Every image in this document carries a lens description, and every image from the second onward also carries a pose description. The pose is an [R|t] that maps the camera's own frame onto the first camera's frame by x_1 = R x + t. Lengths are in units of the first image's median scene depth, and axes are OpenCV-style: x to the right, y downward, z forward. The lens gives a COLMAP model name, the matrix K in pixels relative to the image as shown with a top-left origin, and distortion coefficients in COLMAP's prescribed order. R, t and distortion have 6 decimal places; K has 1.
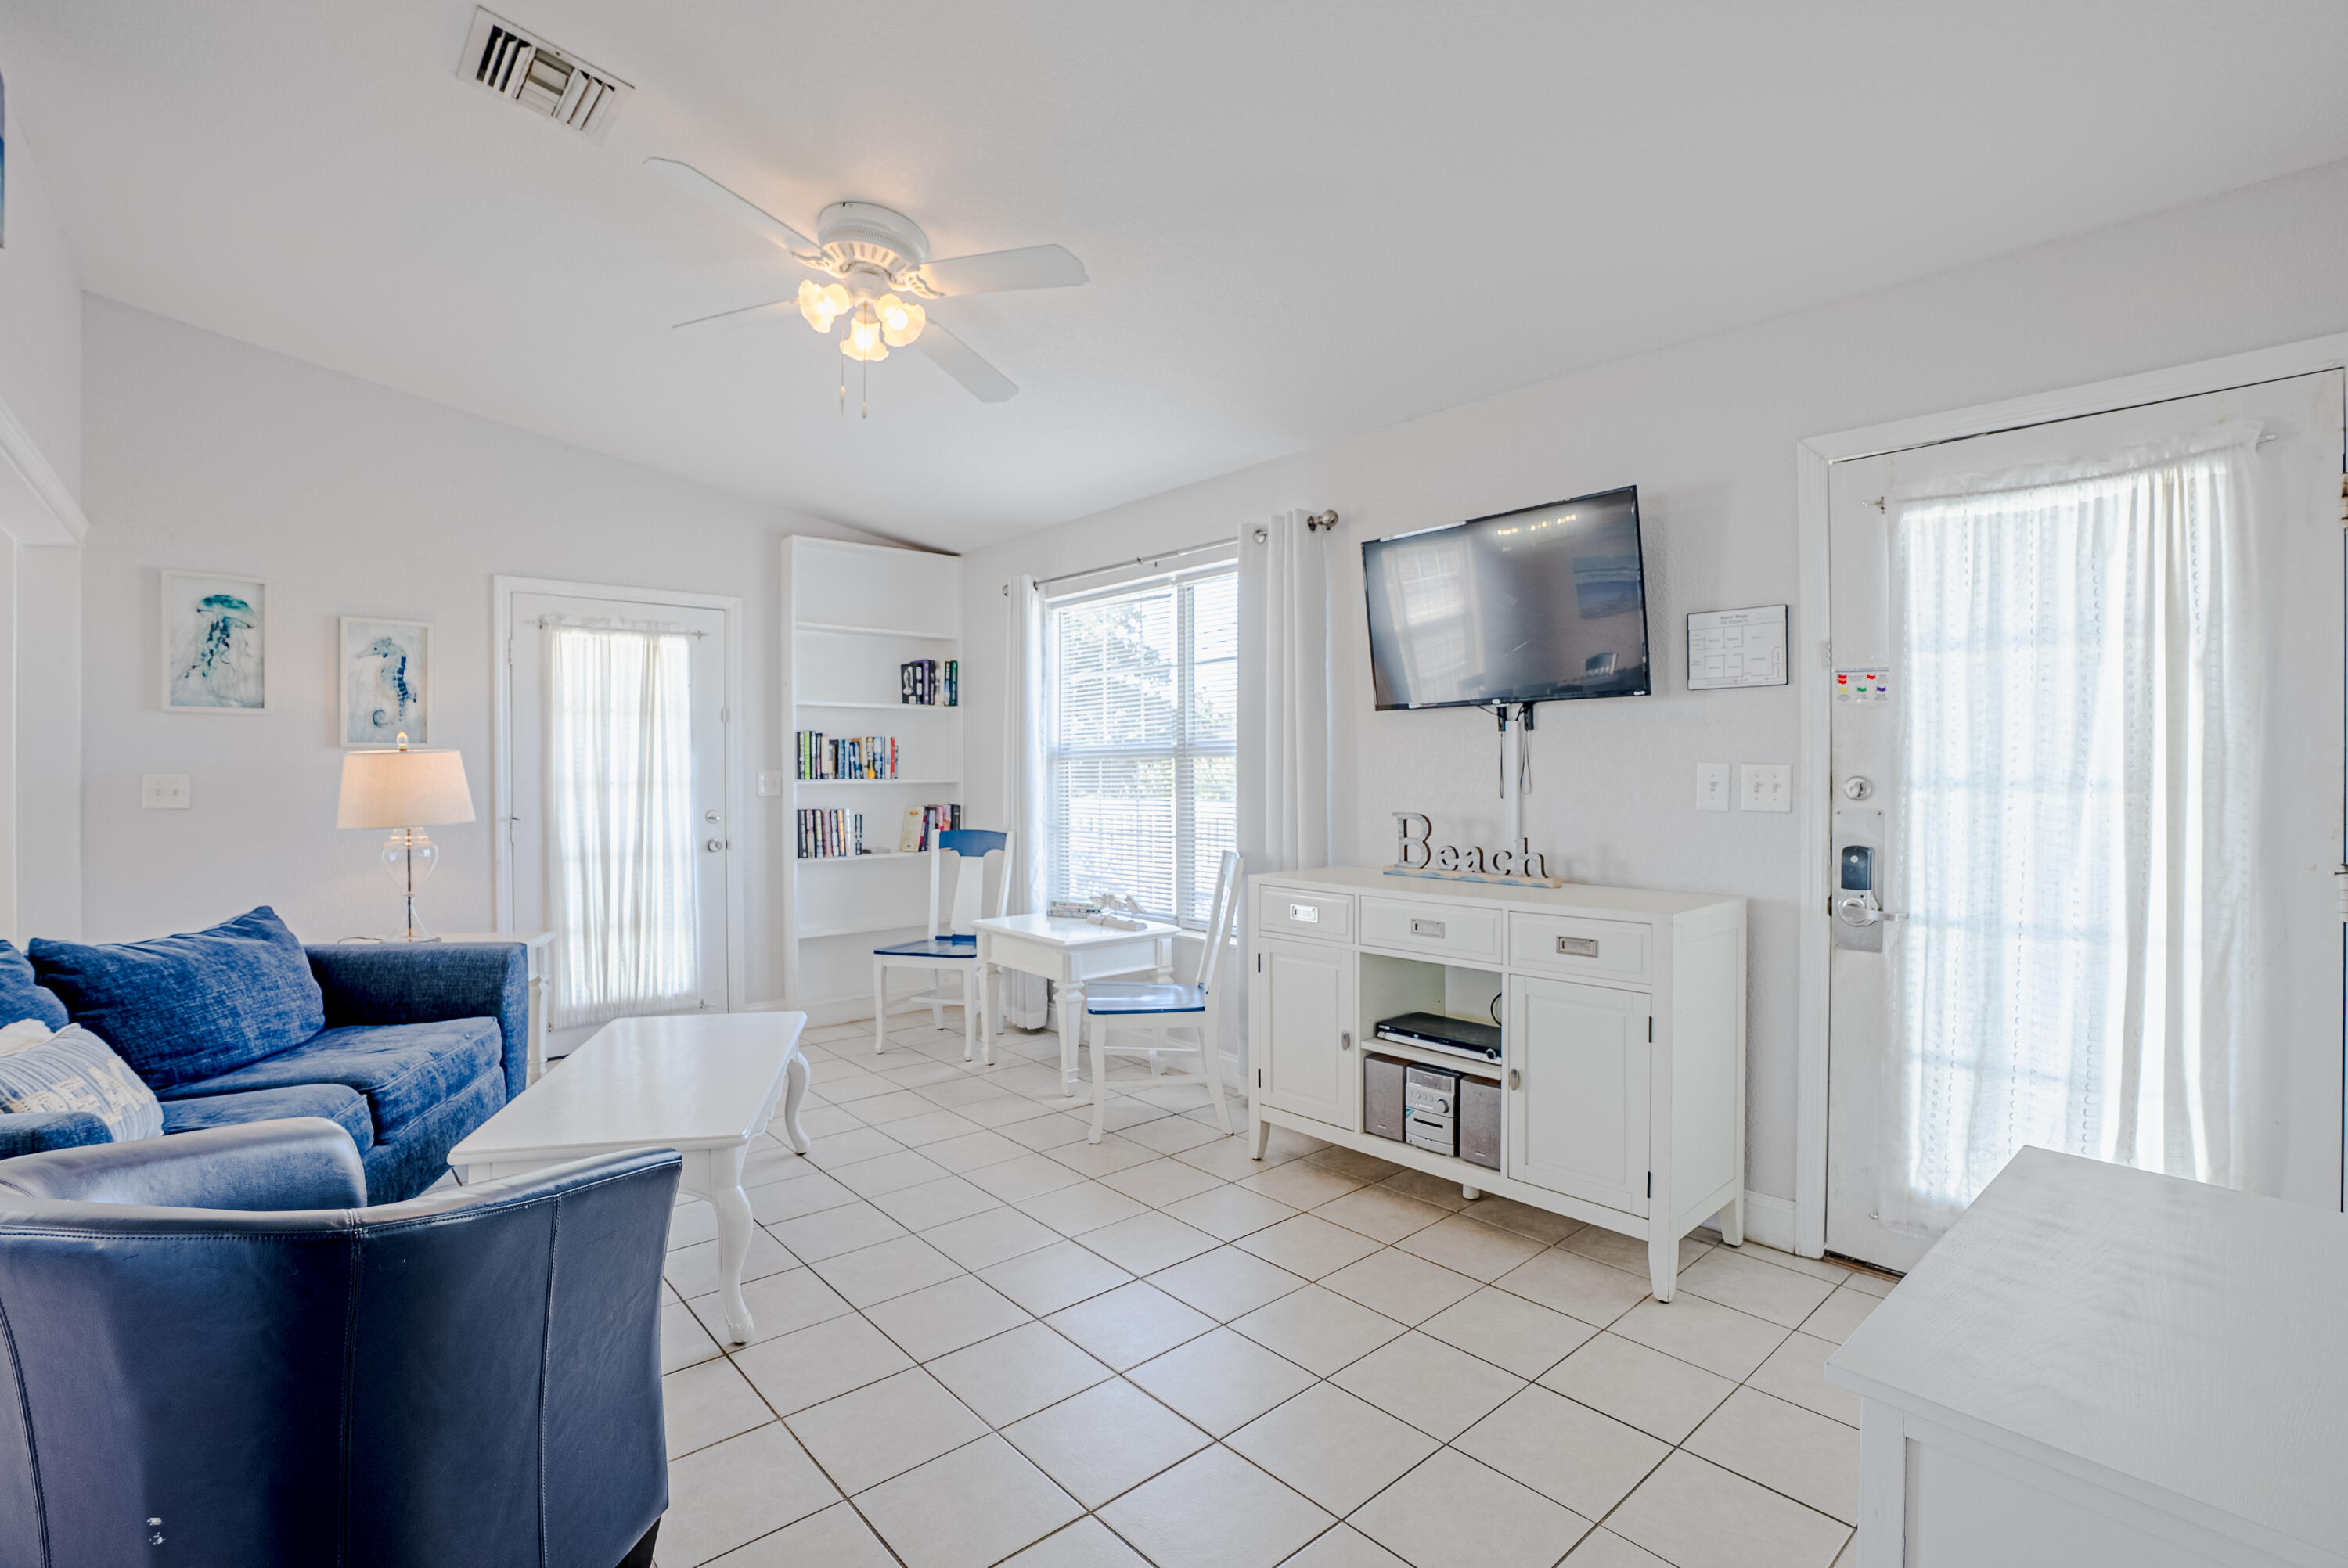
lens RADIAL K [[1092.6, 0, 1180.5], [0, 1092.6, 778.1], [0, 0, 1]] dist [-0.068356, 0.027377]
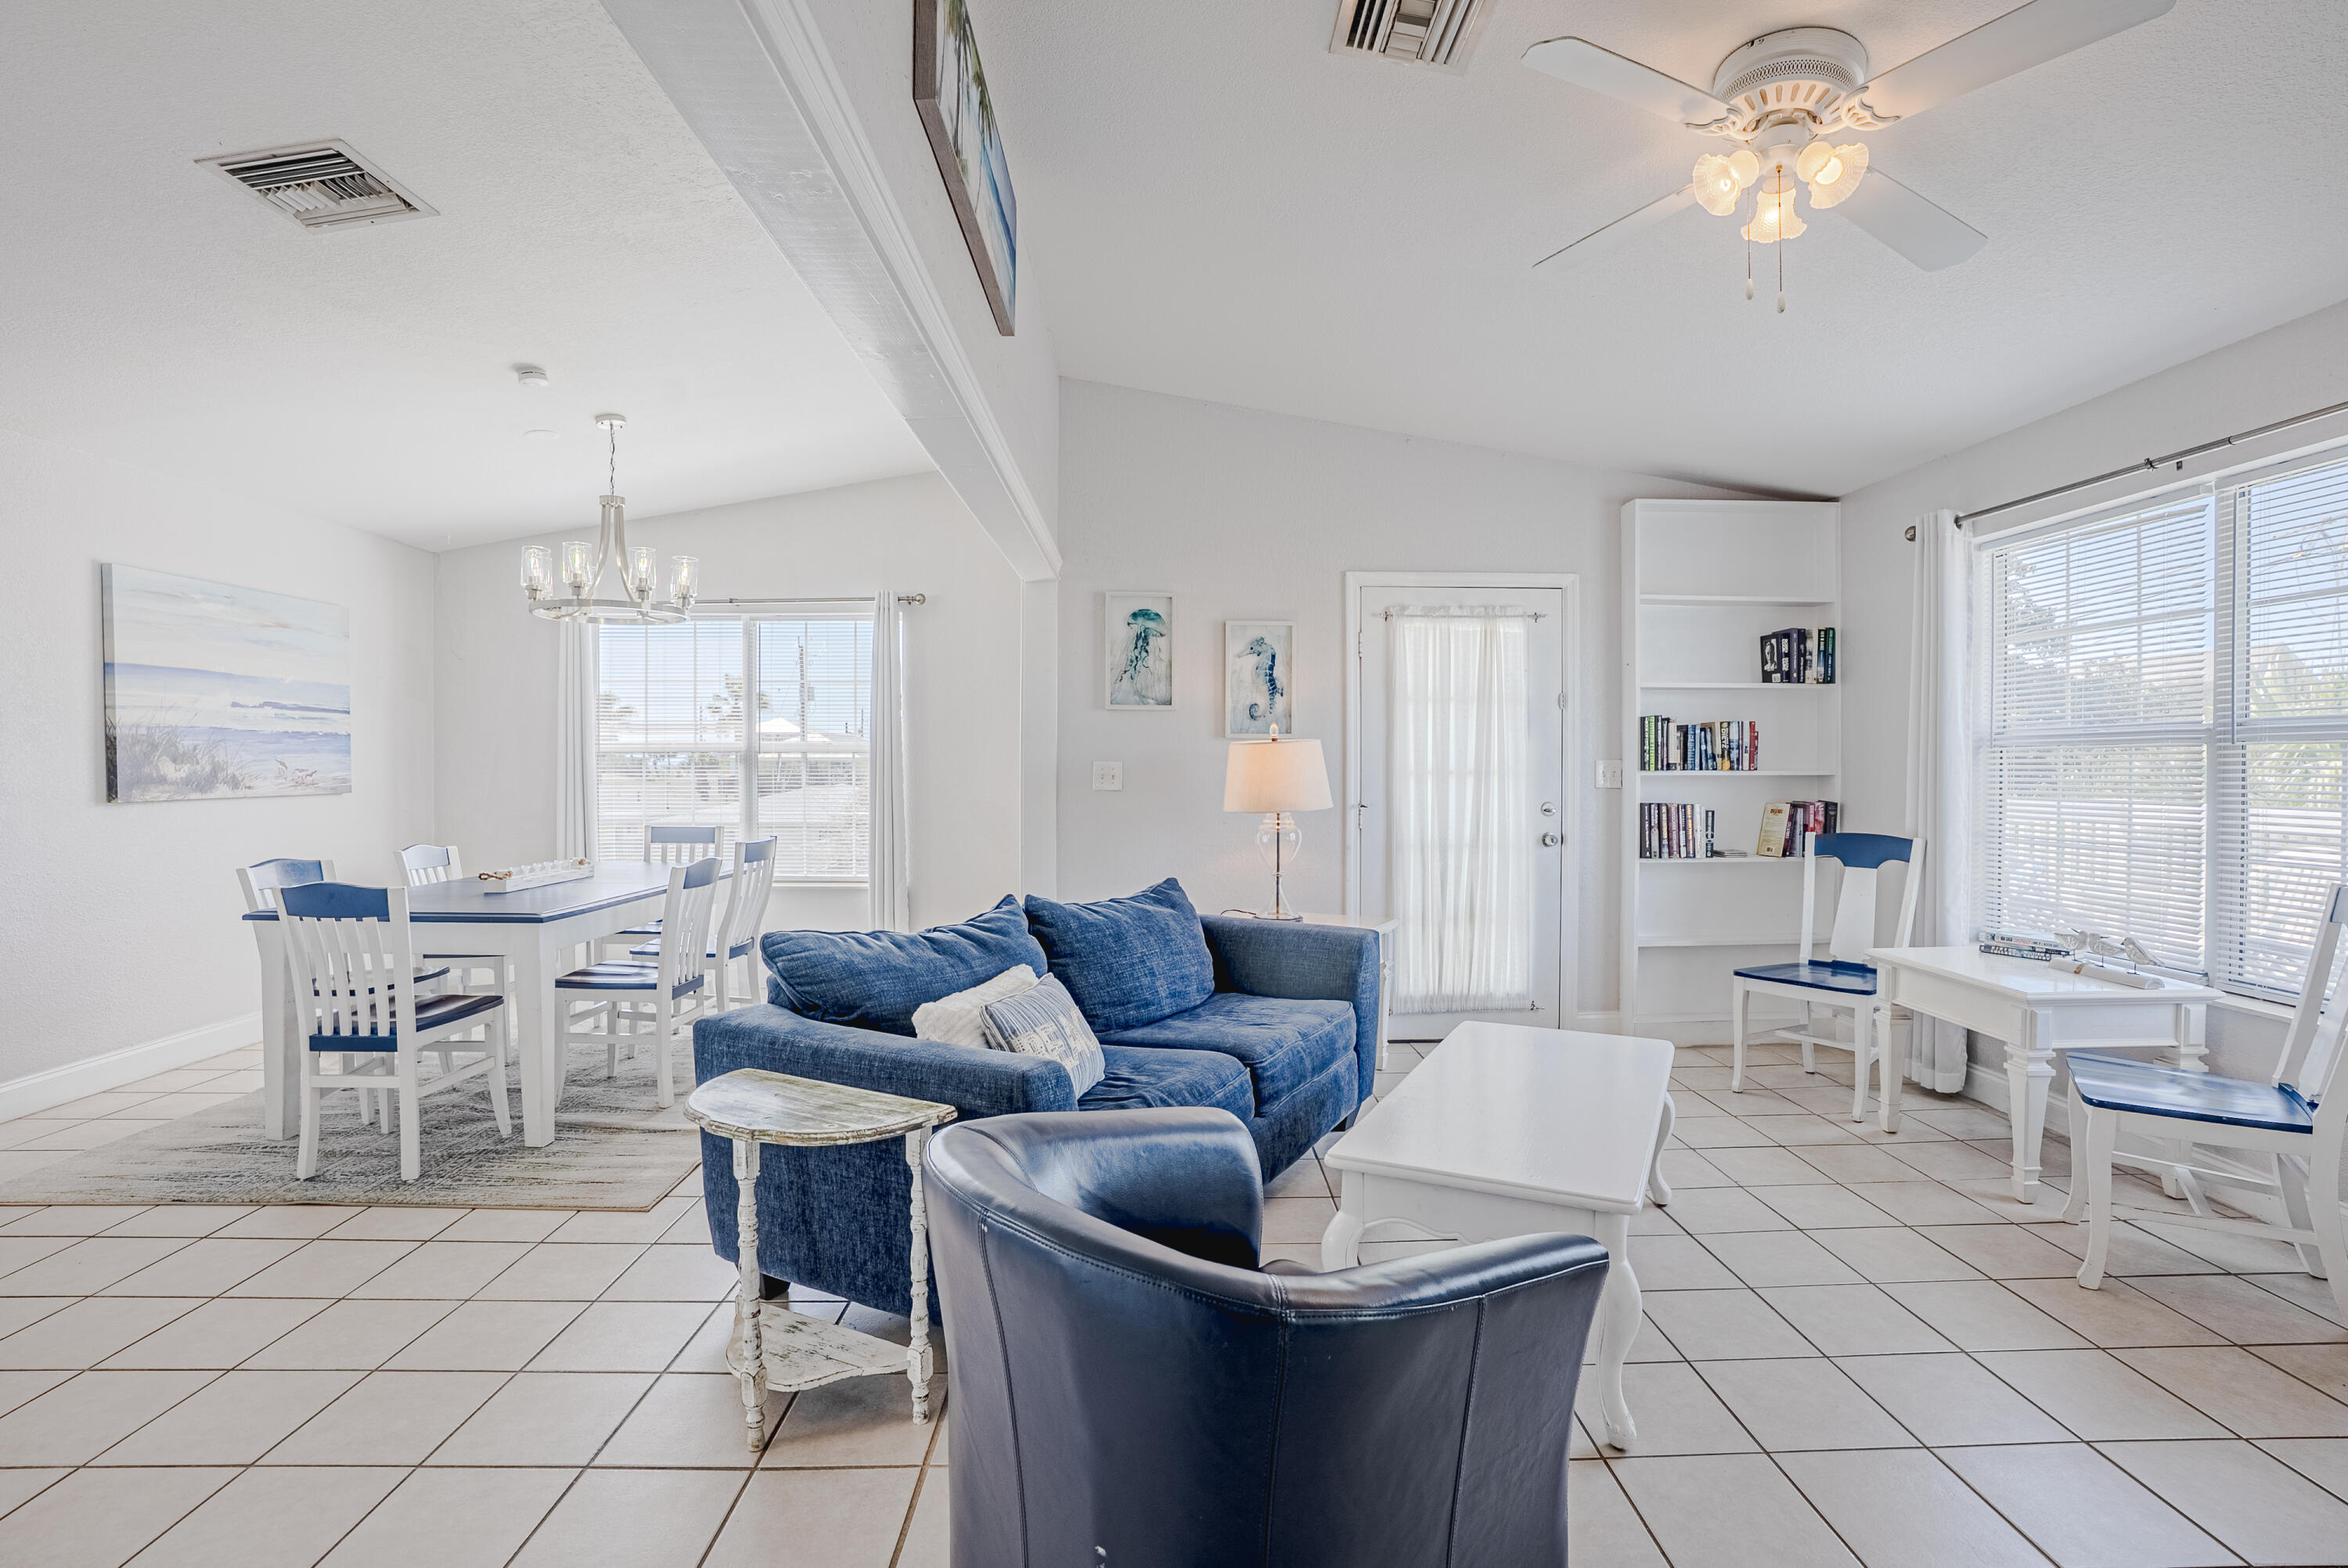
lens RADIAL K [[1092.6, 0, 1180.5], [0, 1092.6, 778.1], [0, 0, 1]] dist [-0.068356, 0.027377]
pose [[0.764831, 0.012616, -0.644108, -0.086616], [-0.007010, 0.999912, 0.011260, 0.000480], [0.644193, -0.004097, 0.764852, 0.086407]]
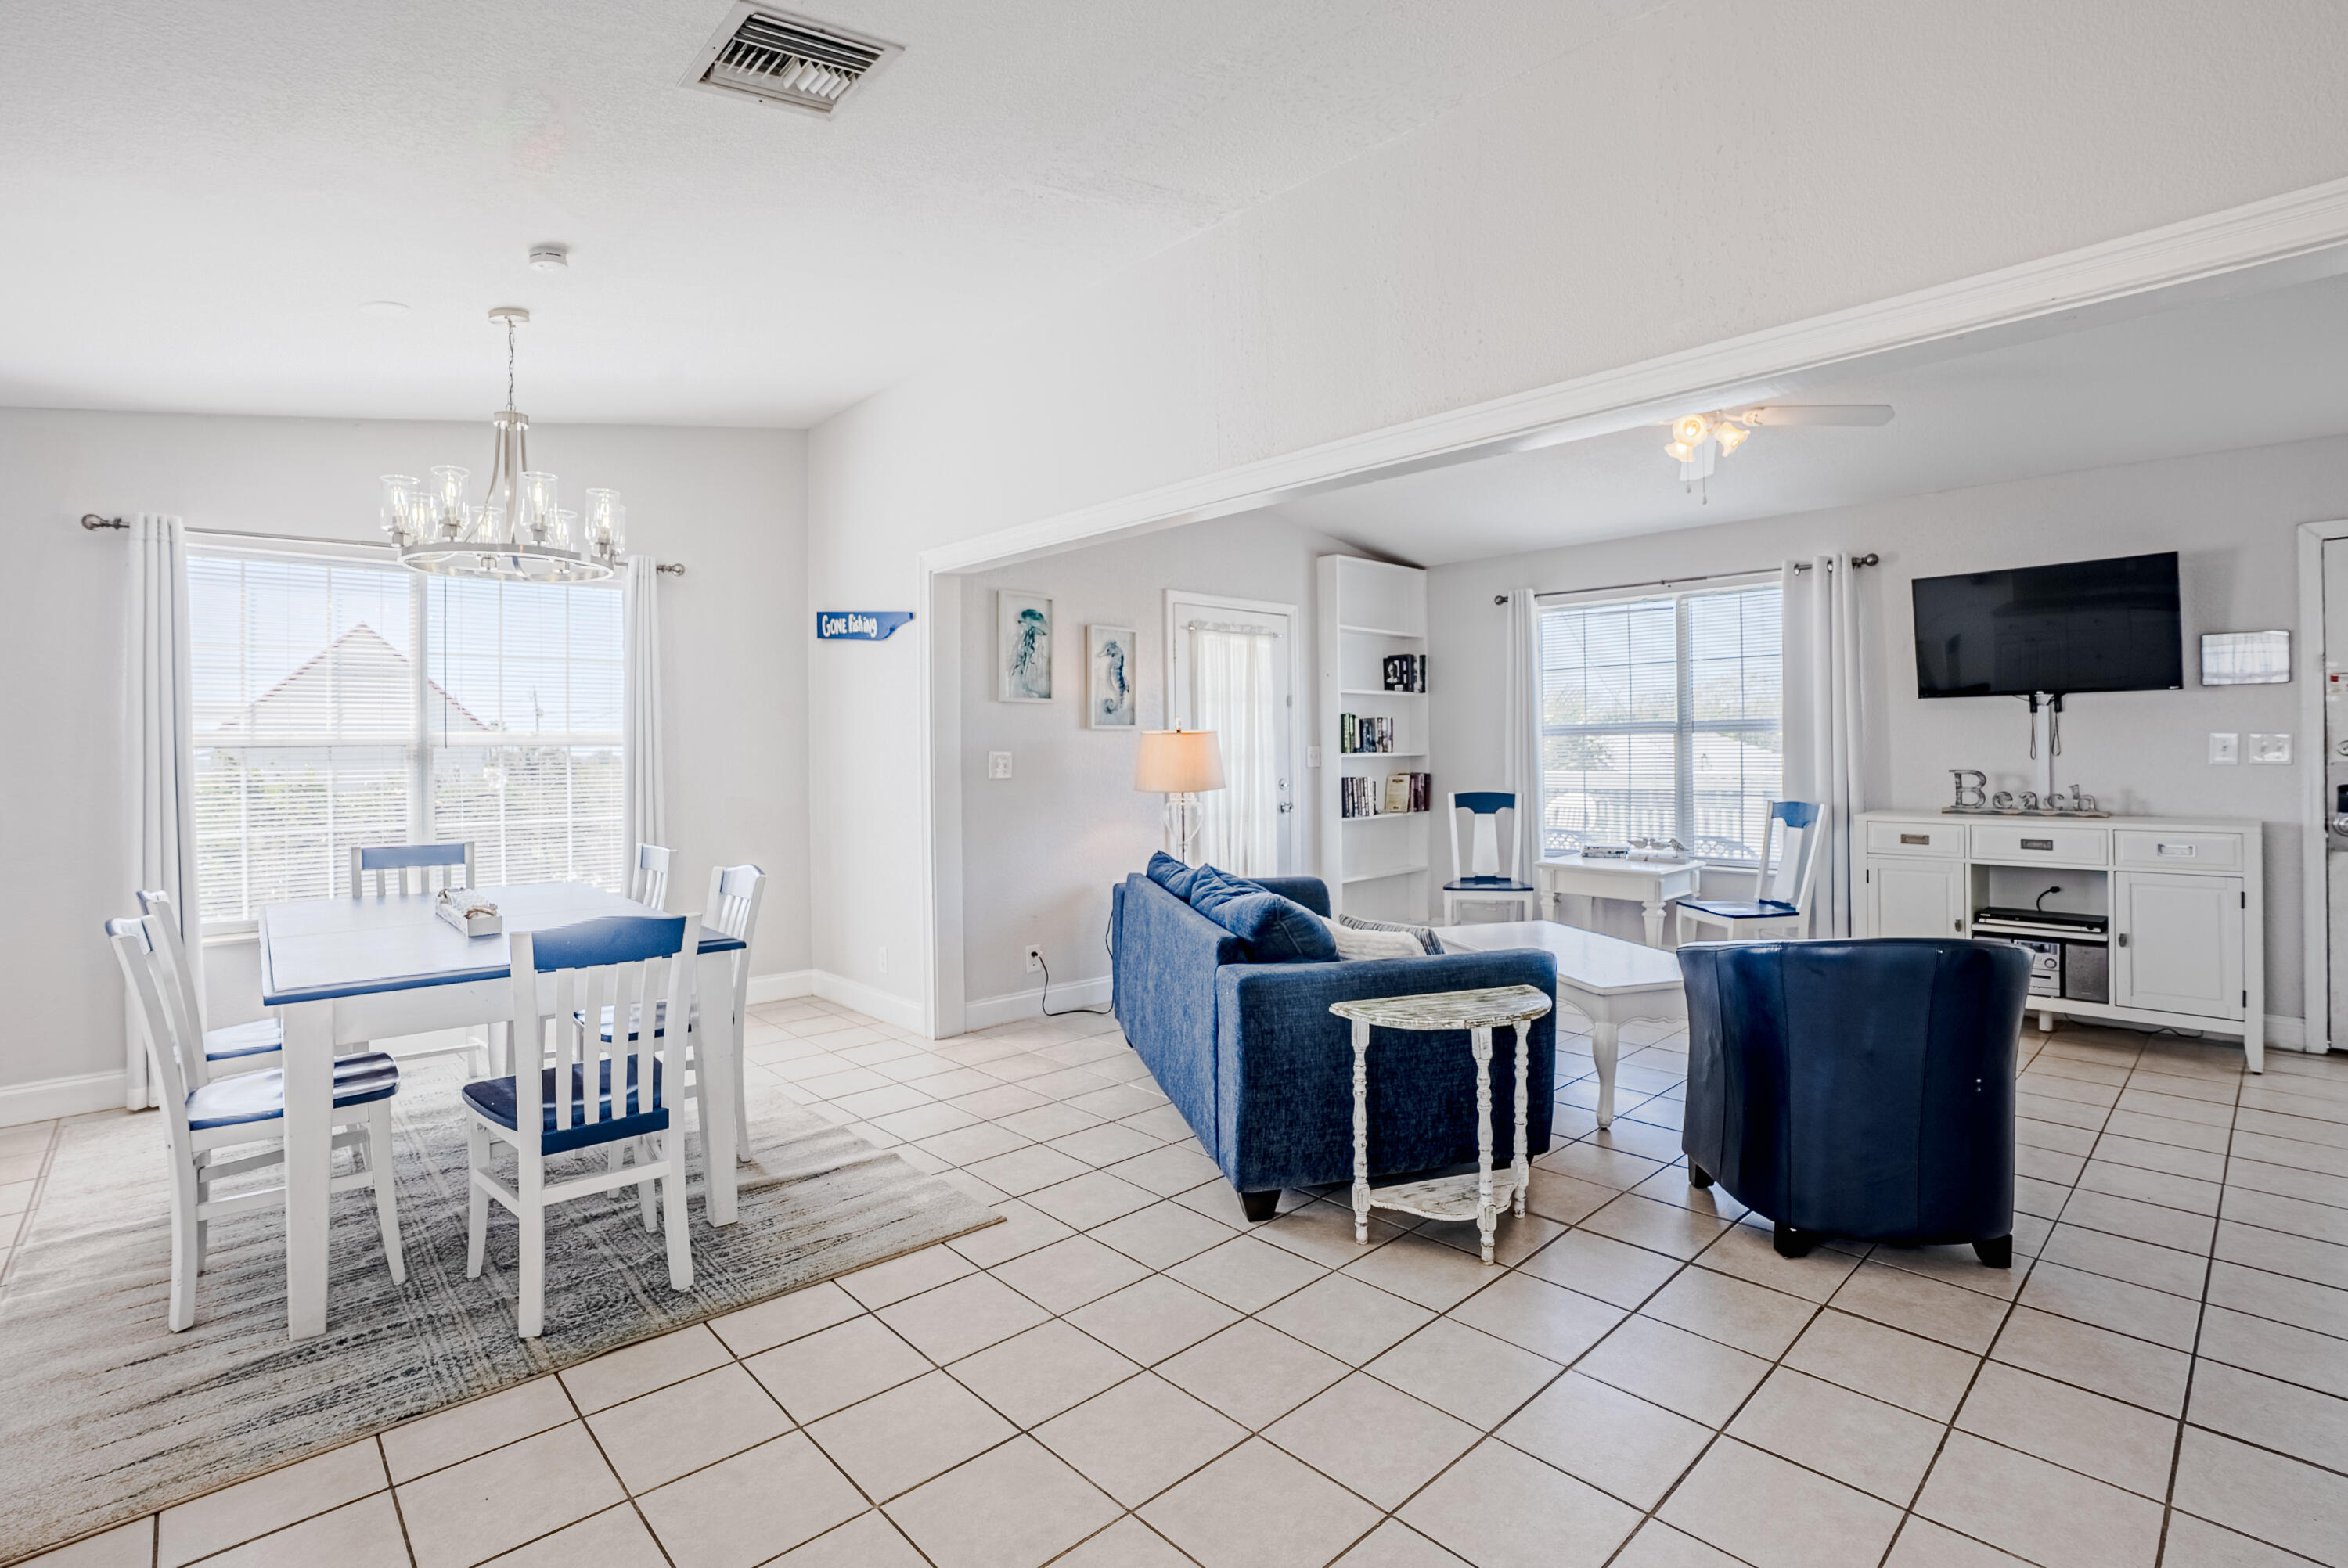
lens RADIAL K [[1116.4, 0, 1198.9], [0, 1116.4, 743.9], [0, 0, 1]] dist [-0.058496, 0.024263]
pose [[0.998827, -0.008514, 0.047660, -0.733368], [0.009004, 0.999909, -0.010077, 0.002723], [-0.047570, 0.010494, 0.998813, -0.326396]]
